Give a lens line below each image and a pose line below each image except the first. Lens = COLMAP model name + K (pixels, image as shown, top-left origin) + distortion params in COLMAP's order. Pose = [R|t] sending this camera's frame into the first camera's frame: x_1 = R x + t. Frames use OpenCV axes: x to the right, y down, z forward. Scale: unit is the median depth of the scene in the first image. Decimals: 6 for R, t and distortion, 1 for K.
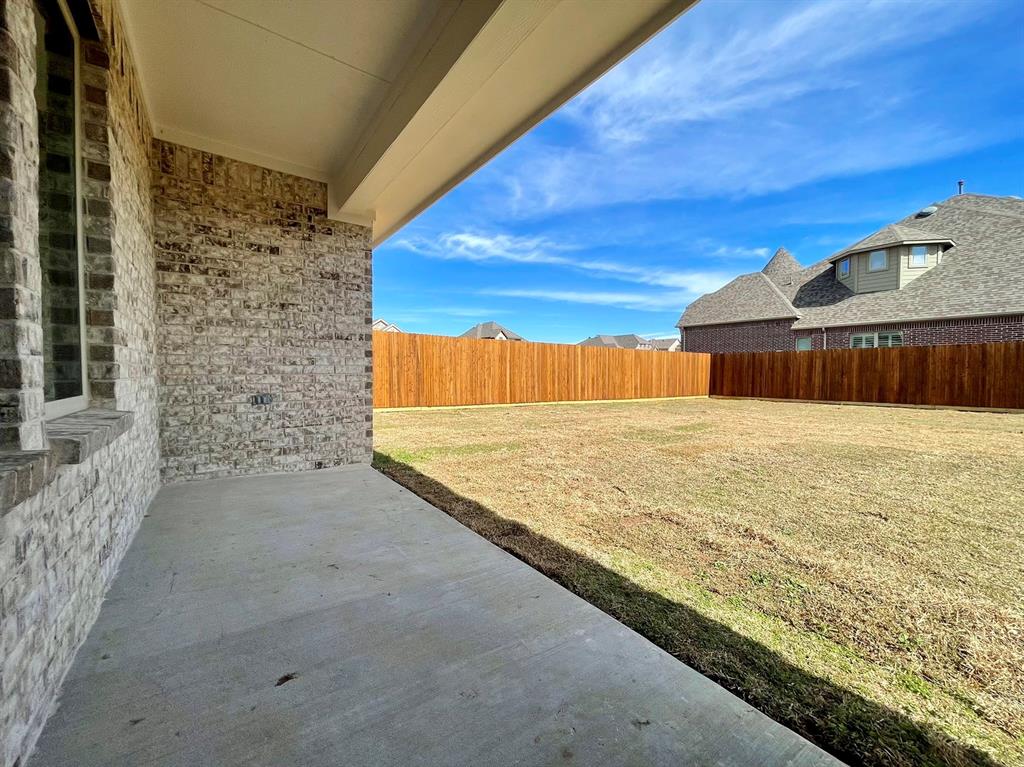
lens RADIAL K [[427.4, 0, 512.0], [0, 427.4, 383.5], [0, 0, 1]] dist [0.000701, -0.000061]
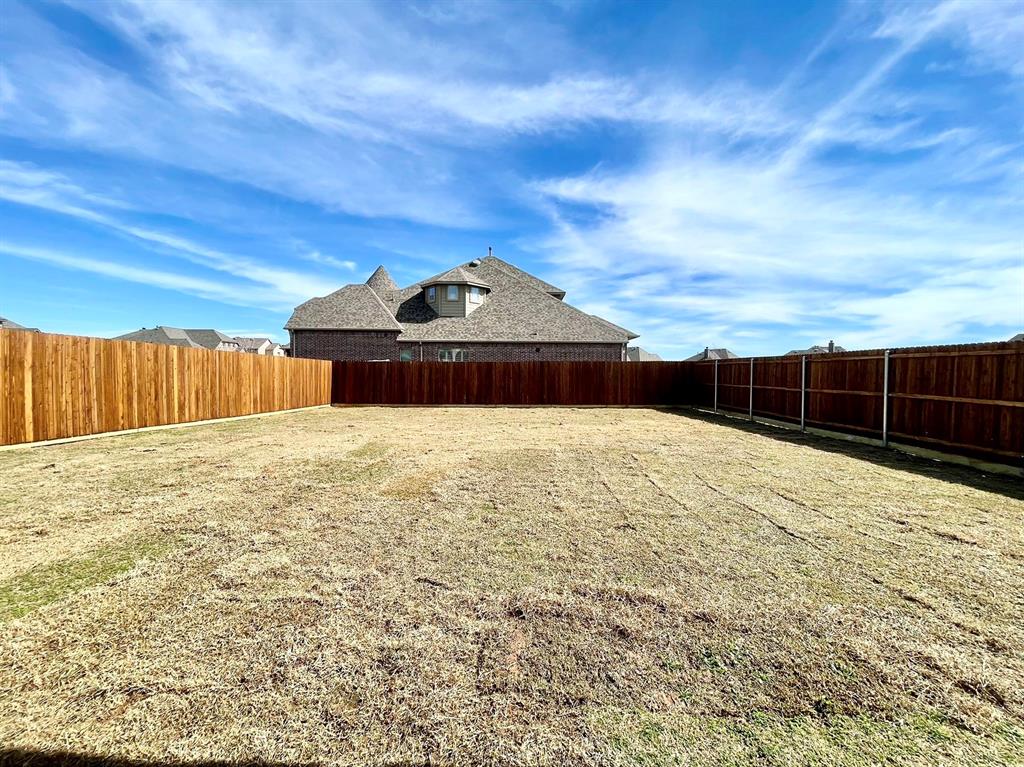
lens RADIAL K [[420.0, 0, 514.7], [0, 420.0, 355.6], [0, 0, 1]] dist [-0.000718, 0.000061]
pose [[0.593901, 0.040363, 0.803525, -0.048728], [0.013528, 0.998099, -0.060135, -0.016201], [-0.804424, 0.046584, 0.592226, 0.090257]]
